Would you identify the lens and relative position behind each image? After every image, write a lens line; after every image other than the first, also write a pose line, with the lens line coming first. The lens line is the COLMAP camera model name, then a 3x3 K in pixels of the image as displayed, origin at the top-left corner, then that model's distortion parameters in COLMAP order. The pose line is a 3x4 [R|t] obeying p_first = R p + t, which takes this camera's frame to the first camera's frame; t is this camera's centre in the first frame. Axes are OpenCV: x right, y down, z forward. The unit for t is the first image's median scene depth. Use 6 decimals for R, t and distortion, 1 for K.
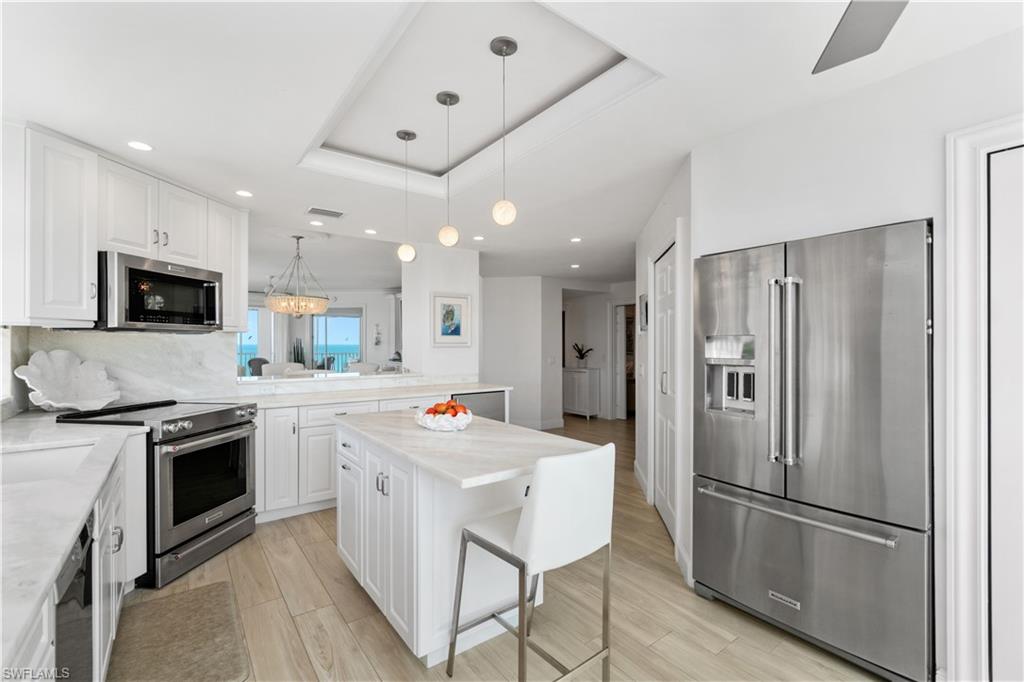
lens RADIAL K [[440.7, 0, 505.8], [0, 440.7, 343.7], [0, 0, 1]] dist [-0.010442, 0.002723]
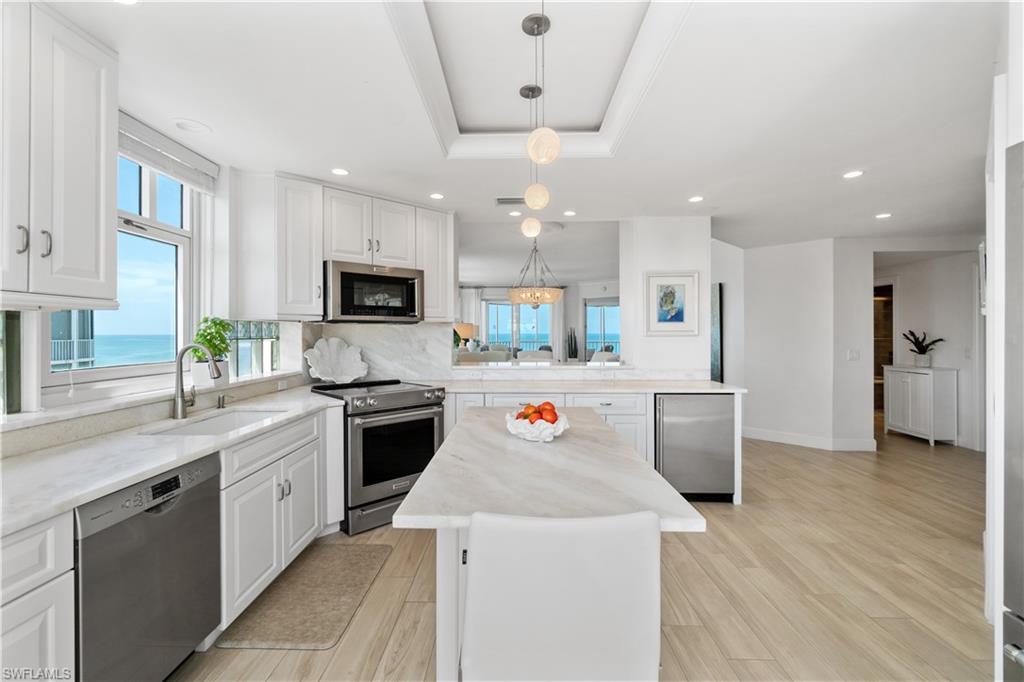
lens RADIAL K [[440.7, 0, 507.5], [0, 440.7, 333.3], [0, 0, 1]] dist [-0.010442, 0.002723]
pose [[0.790642, -0.002427, -0.612274, 0.226249], [0.003272, 0.999995, 0.000261, 0.001940], [0.612270, -0.002210, 0.790645, 0.239812]]
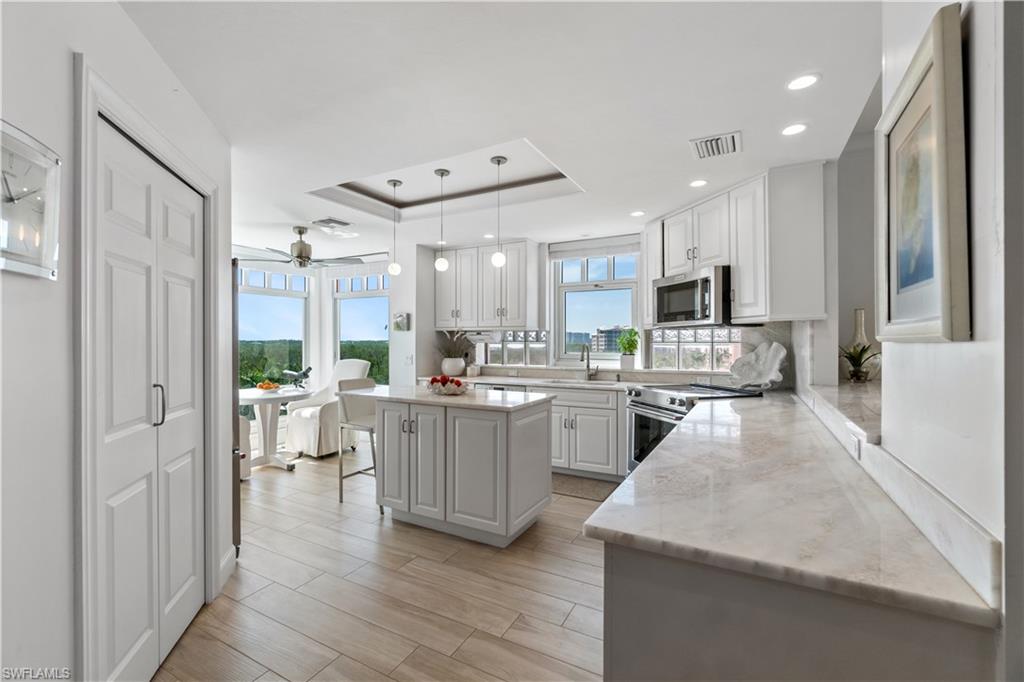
lens RADIAL K [[440.7, 0, 505.6], [0, 440.7, 343.6], [0, 0, 1]] dist [-0.010442, 0.002723]
pose [[-0.909081, -0.006091, -0.416575, 0.211869], [-0.005892, 0.999981, -0.001763, 0.022400], [0.416578, 0.000852, -0.909100, 1.741254]]
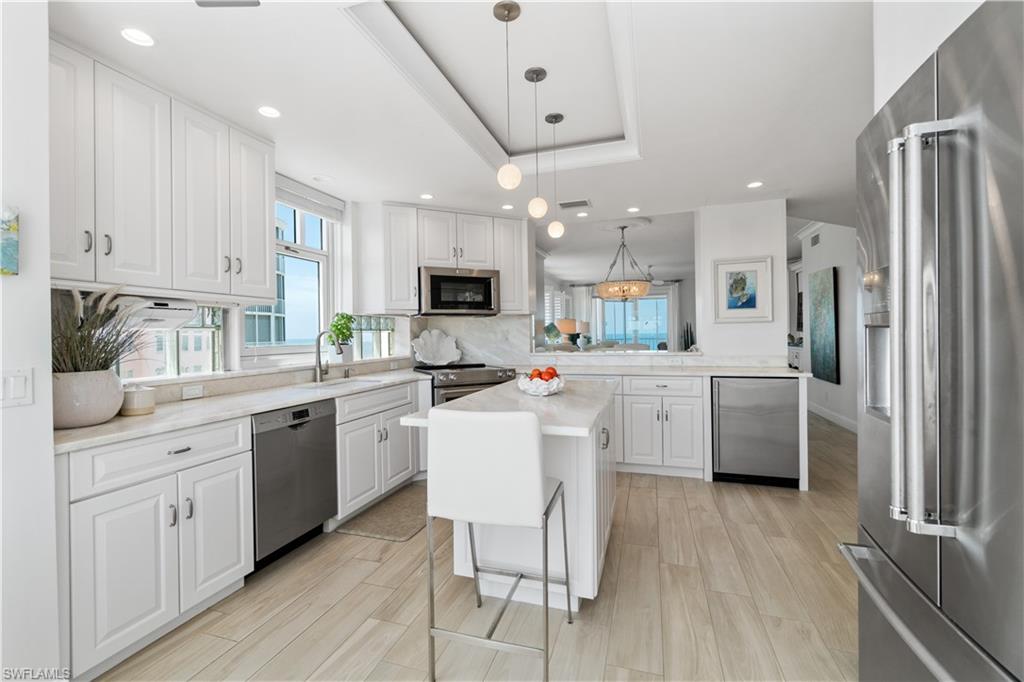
lens RADIAL K [[440.7, 0, 505.3], [0, 440.7, 335.7], [0, 0, 1]] dist [-0.010442, 0.002723]
pose [[0.576216, -0.008482, -0.817254, 0.476237], [0.016897, 0.999856, 0.001536, 0.038047], [0.817123, -0.014694, 0.576276, 0.241442]]
